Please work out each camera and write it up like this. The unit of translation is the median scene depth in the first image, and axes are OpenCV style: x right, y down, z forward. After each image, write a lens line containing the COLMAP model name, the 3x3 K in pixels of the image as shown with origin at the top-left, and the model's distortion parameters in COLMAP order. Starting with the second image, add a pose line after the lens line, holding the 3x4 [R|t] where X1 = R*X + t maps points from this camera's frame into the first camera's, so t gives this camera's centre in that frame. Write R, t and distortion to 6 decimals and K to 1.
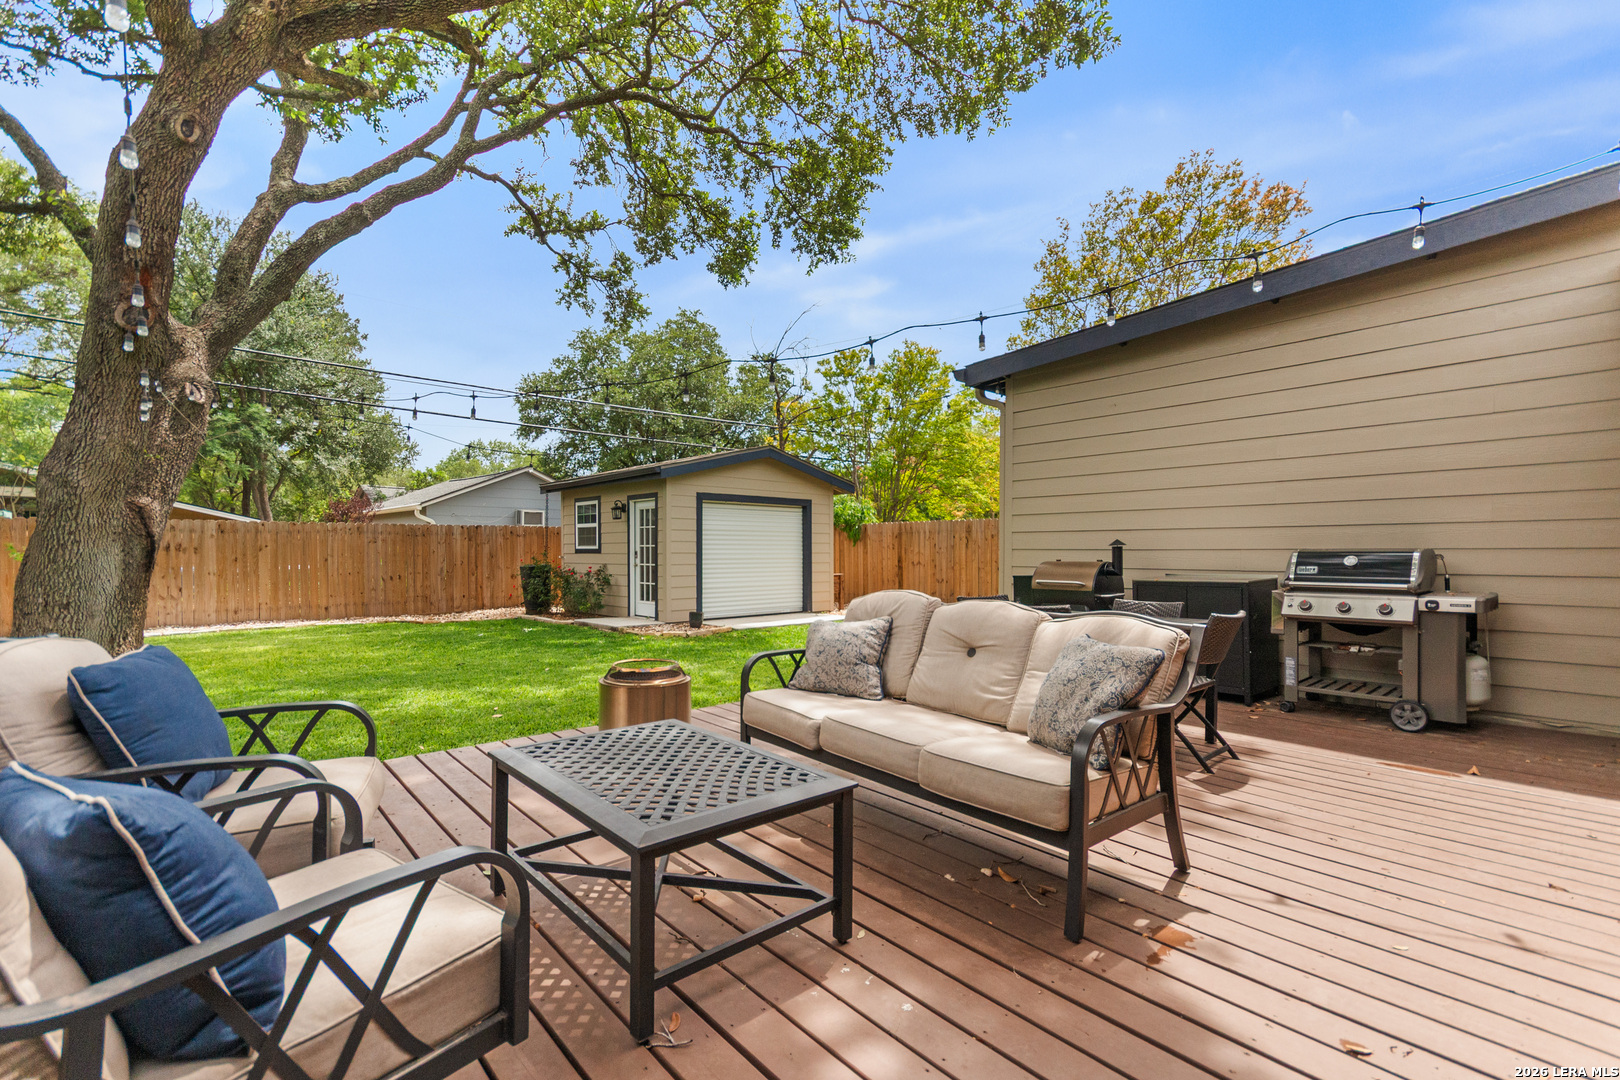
lens RADIAL K [[719.8, 0, 807.2], [0, 719.8, 551.2], [0, 0, 1]] dist [-0.009675, 0.000369]
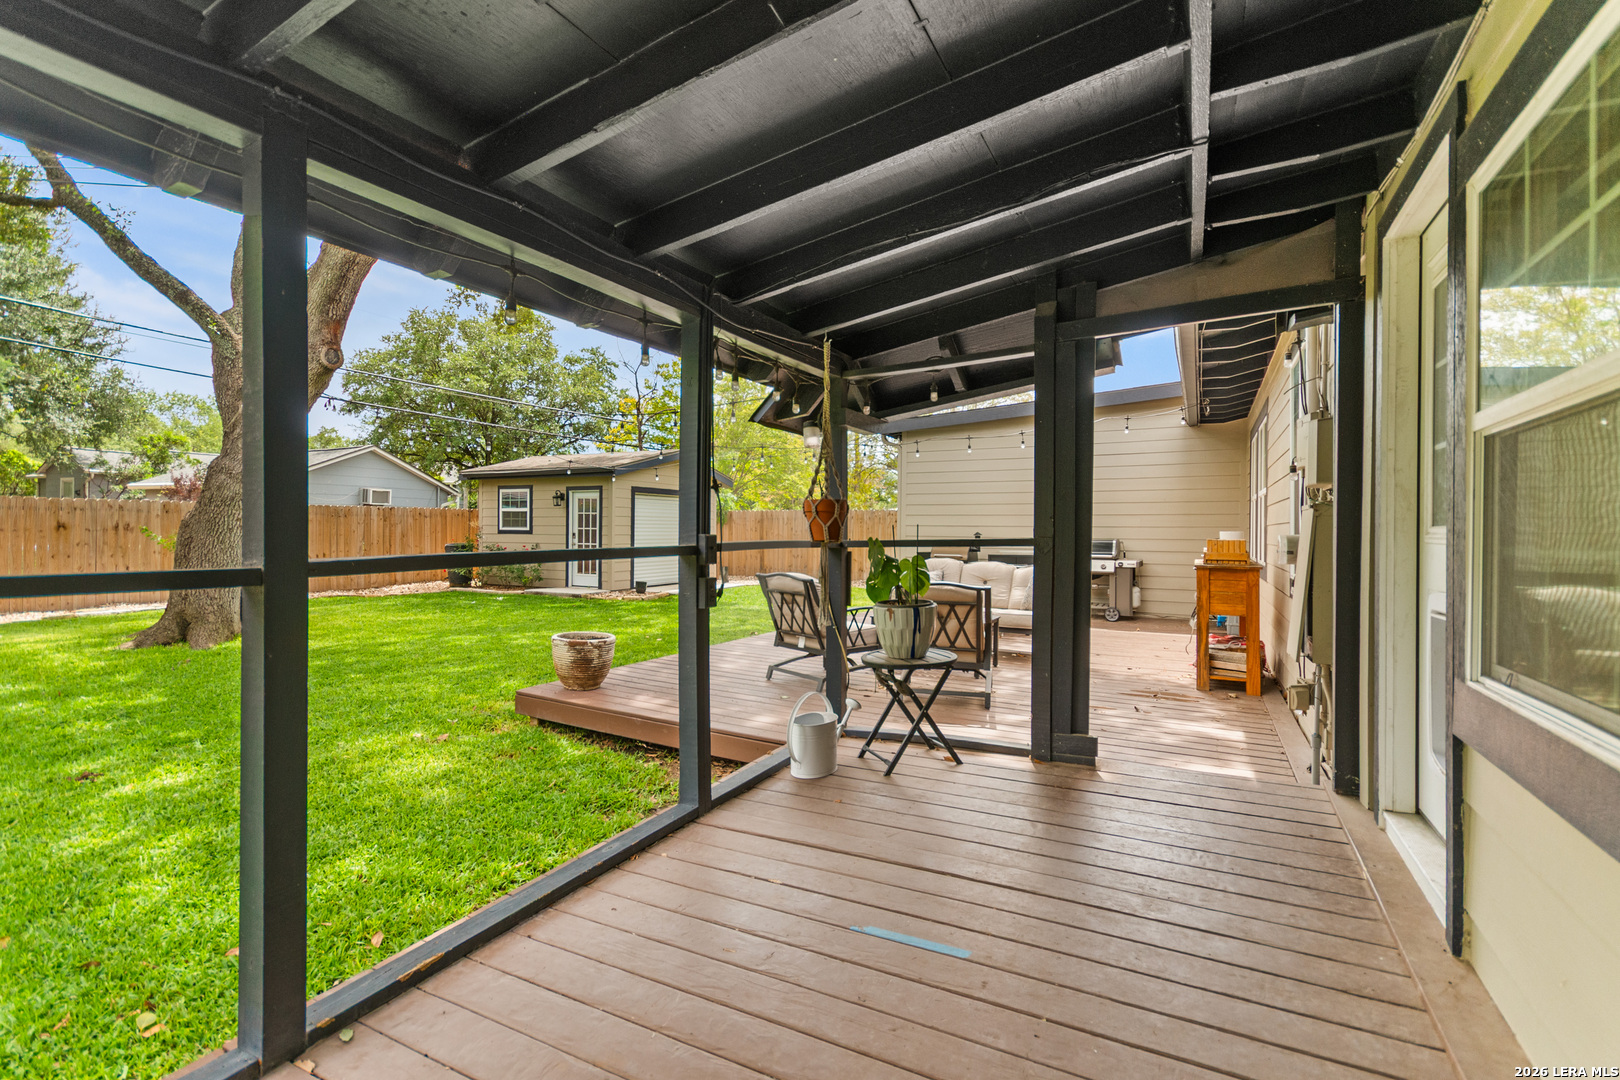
lens RADIAL K [[744.1, 0, 797.4], [0, 744.1, 528.8], [0, 0, 1]] dist [-0.012325, 0.000059]
pose [[0.932914, 0.007727, 0.360017, -0.353657], [-0.008621, 0.999962, 0.000879, -0.011546], [-0.359997, -0.003924, 0.932945, -0.313502]]
